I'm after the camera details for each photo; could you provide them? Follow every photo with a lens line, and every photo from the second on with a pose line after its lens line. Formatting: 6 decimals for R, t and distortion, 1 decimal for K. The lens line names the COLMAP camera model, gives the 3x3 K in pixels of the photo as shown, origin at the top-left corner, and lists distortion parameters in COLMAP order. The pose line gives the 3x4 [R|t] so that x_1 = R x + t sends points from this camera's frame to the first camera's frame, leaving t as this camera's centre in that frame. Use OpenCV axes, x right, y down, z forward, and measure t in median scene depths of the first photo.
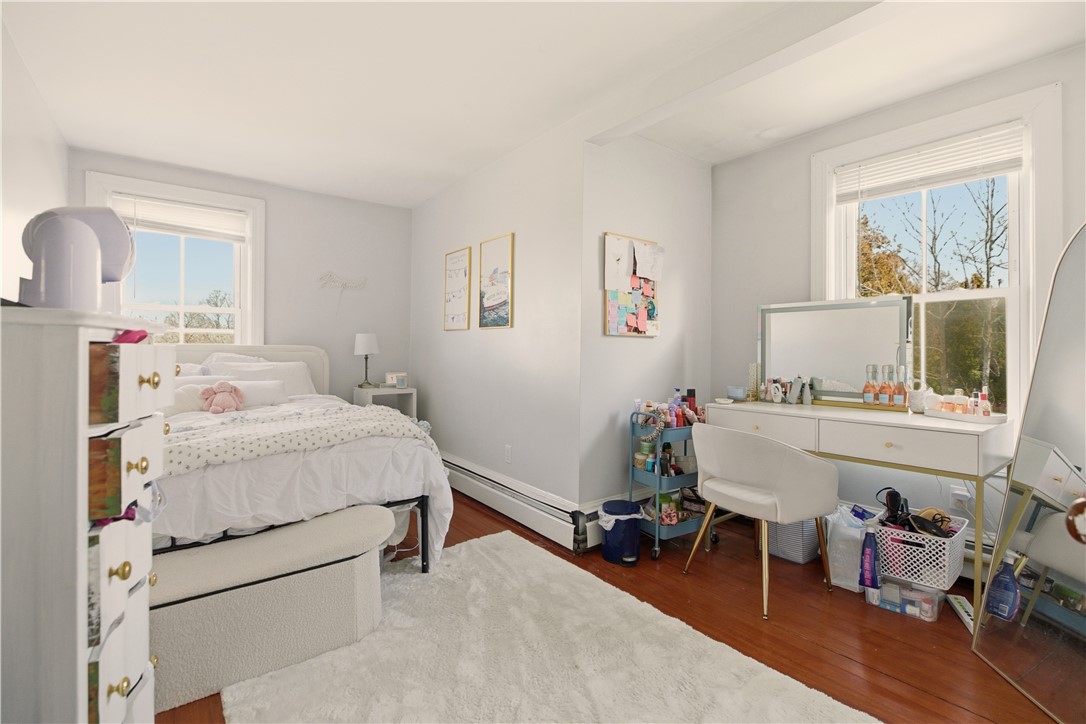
lens RADIAL K [[500.1, 0, 543.4], [0, 500.1, 354.7], [0, 0, 1]] dist [-0.007187, 0.000555]
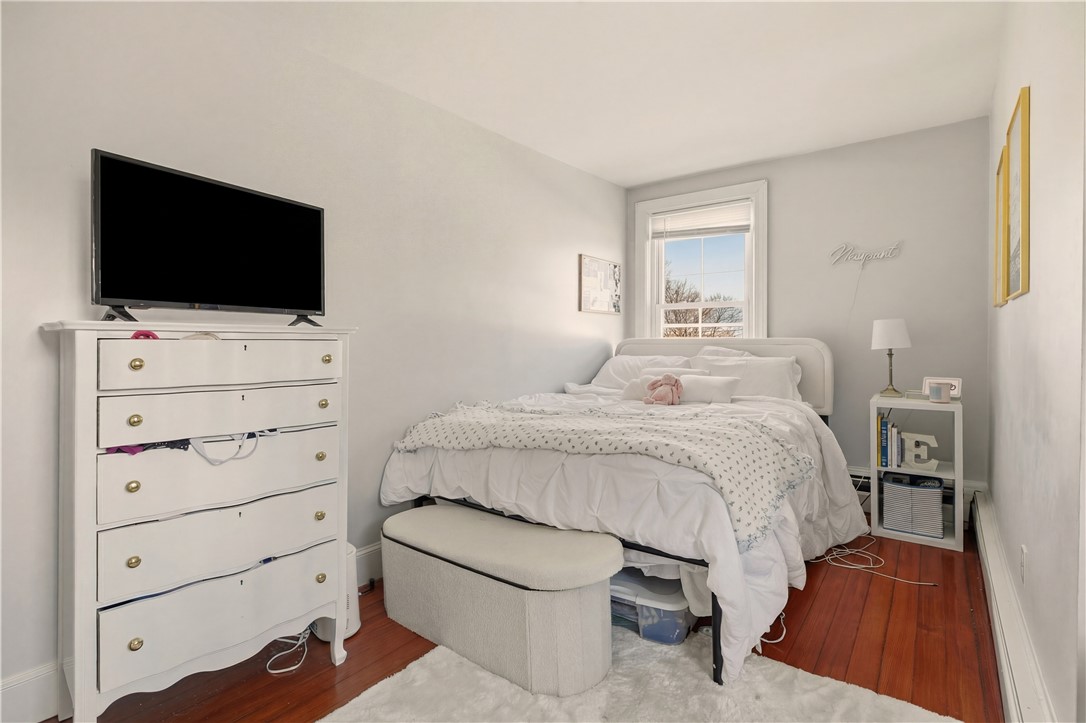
lens RADIAL K [[500.1, 0, 581.6], [0, 500.1, 345.7], [0, 0, 1]] dist [-0.007187, 0.000555]
pose [[0.277024, -0.000747, -0.960863, 0.243963], [-0.006269, 0.999977, -0.002585, -0.000875], [0.960842, 0.006740, 0.277013, 0.457435]]
